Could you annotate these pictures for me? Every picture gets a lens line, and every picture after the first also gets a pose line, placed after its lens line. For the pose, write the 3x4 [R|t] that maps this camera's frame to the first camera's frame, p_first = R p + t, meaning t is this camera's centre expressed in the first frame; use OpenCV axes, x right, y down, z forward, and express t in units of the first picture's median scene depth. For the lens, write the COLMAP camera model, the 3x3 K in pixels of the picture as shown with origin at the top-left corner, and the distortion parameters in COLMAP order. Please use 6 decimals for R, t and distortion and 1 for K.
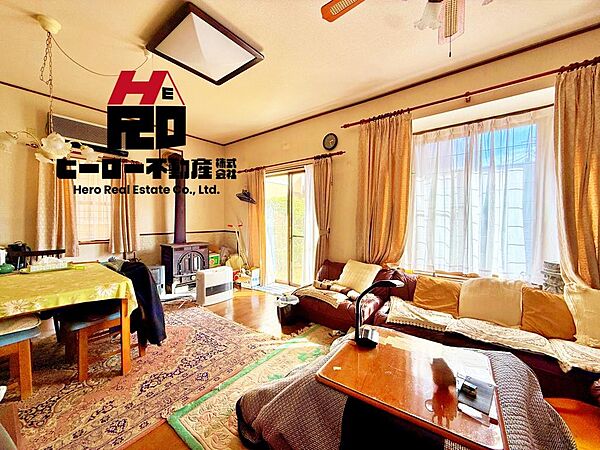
lens RADIAL K [[239.8, 0, 300.0], [0, 239.8, 225.0], [0, 0, 1]] dist [0.001511, 0.000081]
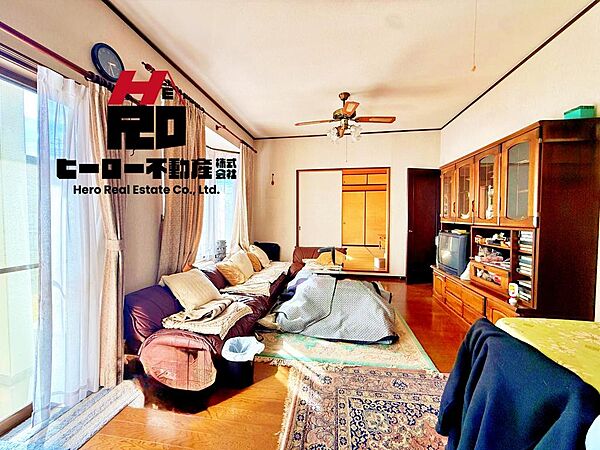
lens RADIAL K [[239.8, 0, 300.0], [0, 239.8, 225.0], [0, 0, 1]] dist [0.001511, 0.000081]
pose [[-0.491412, -0.029151, 0.870439, -0.285127], [0.015792, 0.998977, 0.042371, -0.010258], [-0.870784, 0.034567, -0.490449, 0.500891]]
